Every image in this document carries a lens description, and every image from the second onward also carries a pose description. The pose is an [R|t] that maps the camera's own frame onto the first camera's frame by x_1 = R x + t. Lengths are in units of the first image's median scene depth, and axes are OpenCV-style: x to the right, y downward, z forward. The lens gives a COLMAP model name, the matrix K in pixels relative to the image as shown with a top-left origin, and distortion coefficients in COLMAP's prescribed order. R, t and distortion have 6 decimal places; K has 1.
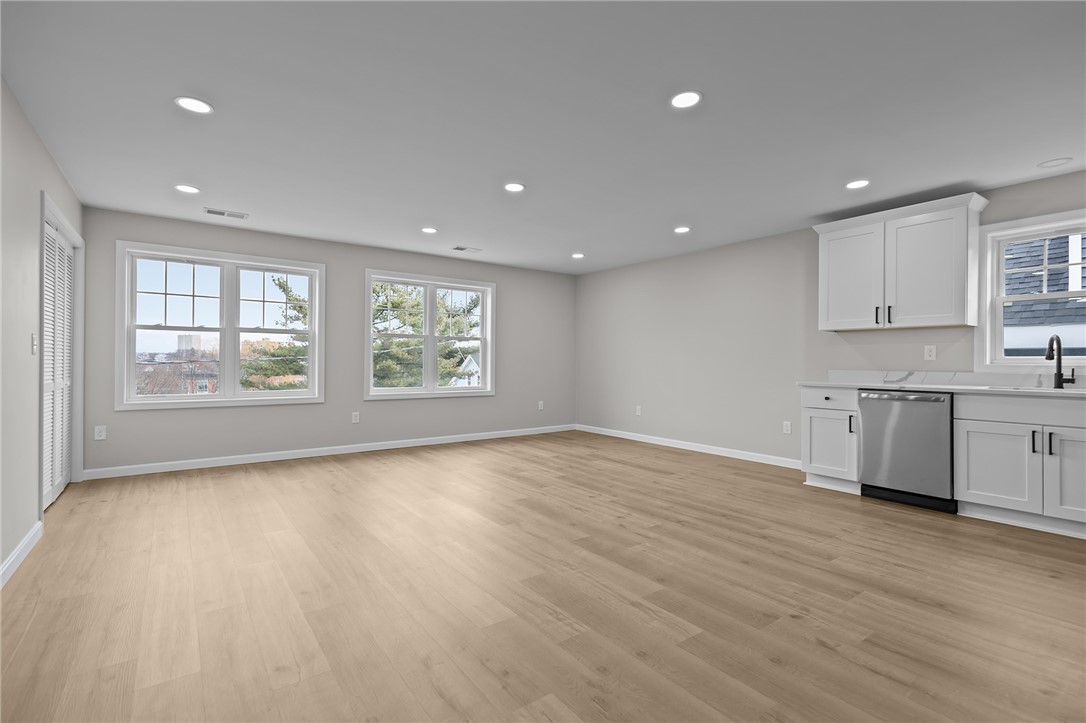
lens RADIAL K [[494.3, 0, 541.3], [0, 494.3, 362.9], [0, 0, 1]] dist [-0.002473, -0.000463]
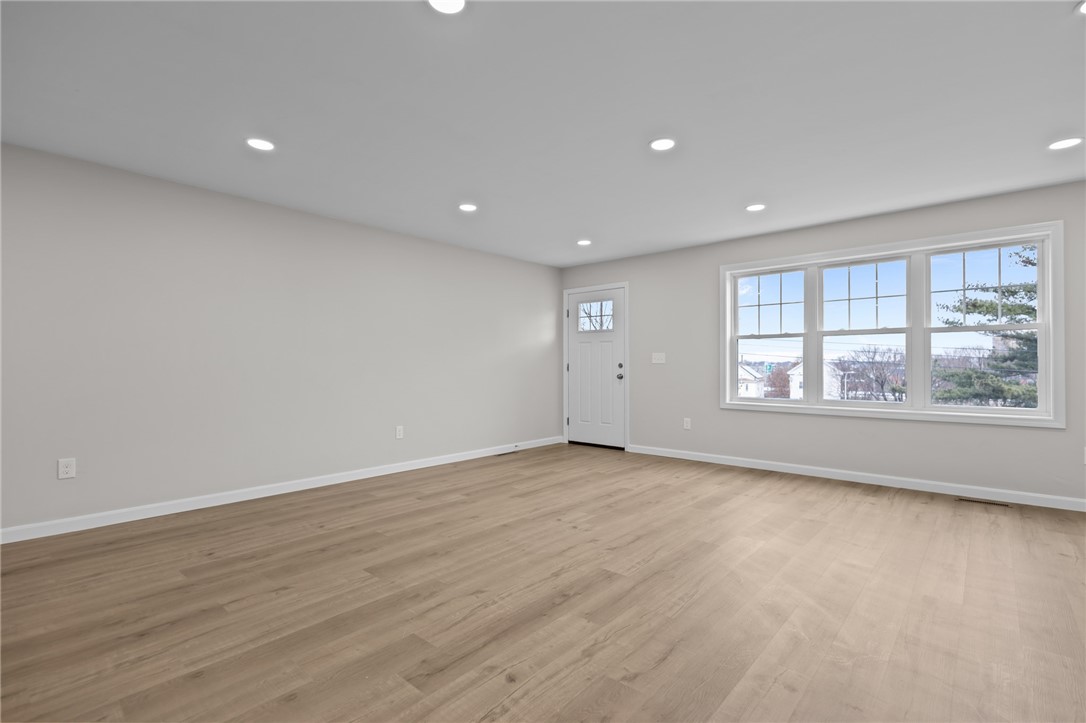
lens RADIAL K [[533.5, 0, 543.0], [0, 533.5, 361.5], [0, 0, 1]] dist [0.109565, -0.000043]
pose [[0.210196, -0.012696, -0.977577, 0.761341], [-0.000612, 0.999914, -0.013117, 0.002793], [0.977659, 0.003355, 0.210170, 0.647488]]
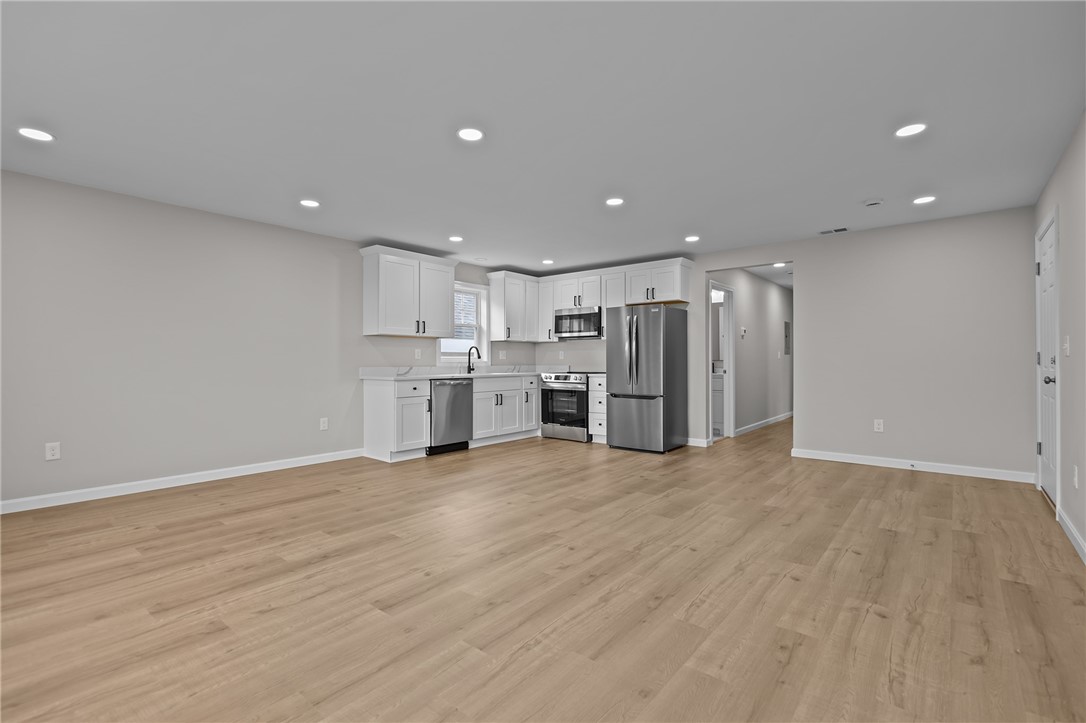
lens RADIAL K [[503.9, 0, 539.1], [0, 503.9, 358.4], [0, 0, 1]] dist [0.001181, 0.000113]
pose [[-0.244648, -0.001144, 0.969611, -0.800437], [0.002161, 0.999996, 0.001725, -0.008612], [-0.969609, 0.002517, -0.244645, 1.031194]]
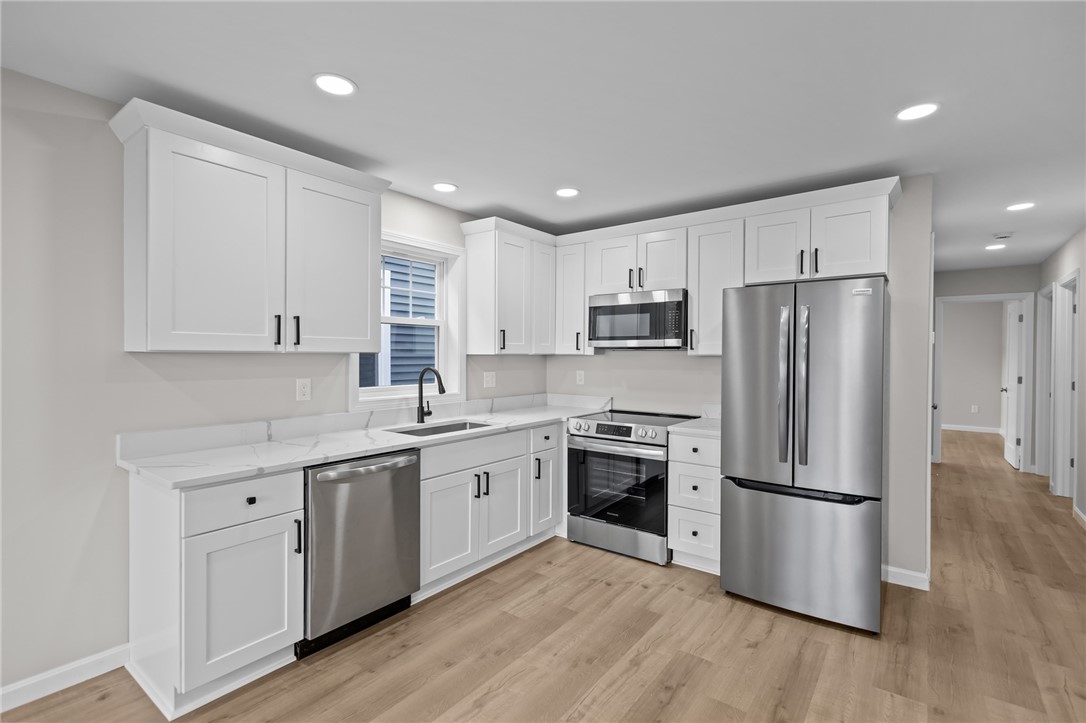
lens RADIAL K [[503.6, 0, 547.5], [0, 503.6, 359.4], [0, 0, 1]] dist [-0.000475, -0.000126]
pose [[-0.289936, -0.016884, 0.956897, 0.039764], [-0.003329, 0.999856, 0.016634, -0.073985], [-0.957040, 0.001637, -0.289951, 0.887236]]
